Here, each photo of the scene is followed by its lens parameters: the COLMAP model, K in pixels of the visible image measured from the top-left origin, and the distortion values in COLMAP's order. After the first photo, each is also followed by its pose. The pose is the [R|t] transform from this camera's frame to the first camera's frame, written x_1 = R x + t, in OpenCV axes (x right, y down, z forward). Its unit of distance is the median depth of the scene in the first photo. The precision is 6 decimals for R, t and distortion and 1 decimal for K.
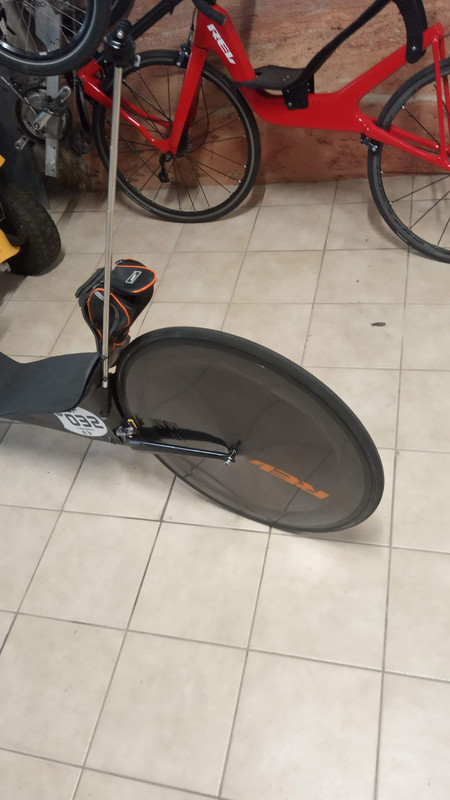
lens RADIAL K [[589.3, 0, 222.6], [0, 589.3, 399.6], [0, 0, 1]] dist [-0.011255, -0.013838]
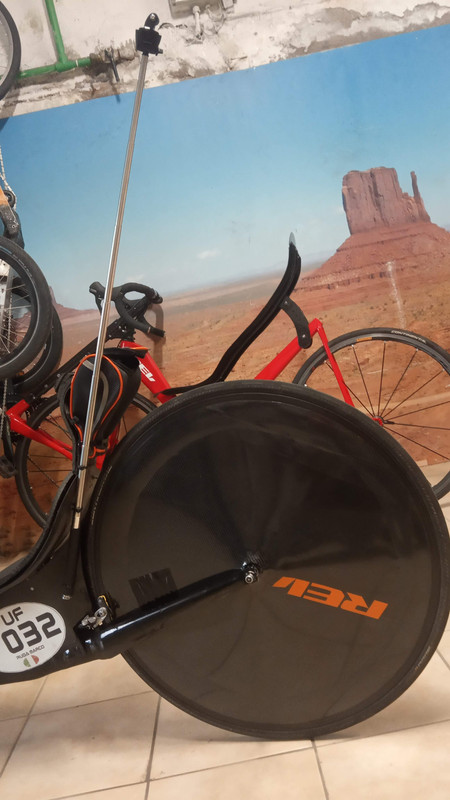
lens RADIAL K [[589.3, 0, 228.7], [0, 589.3, 400.7], [0, 0, 1]] dist [-0.011255, -0.013838]
pose [[0.973120, -0.057278, 0.223062, -0.147812], [0.192955, 0.731528, -0.653938, 0.364787], [-0.125720, 0.679401, 0.722916, 0.252878]]
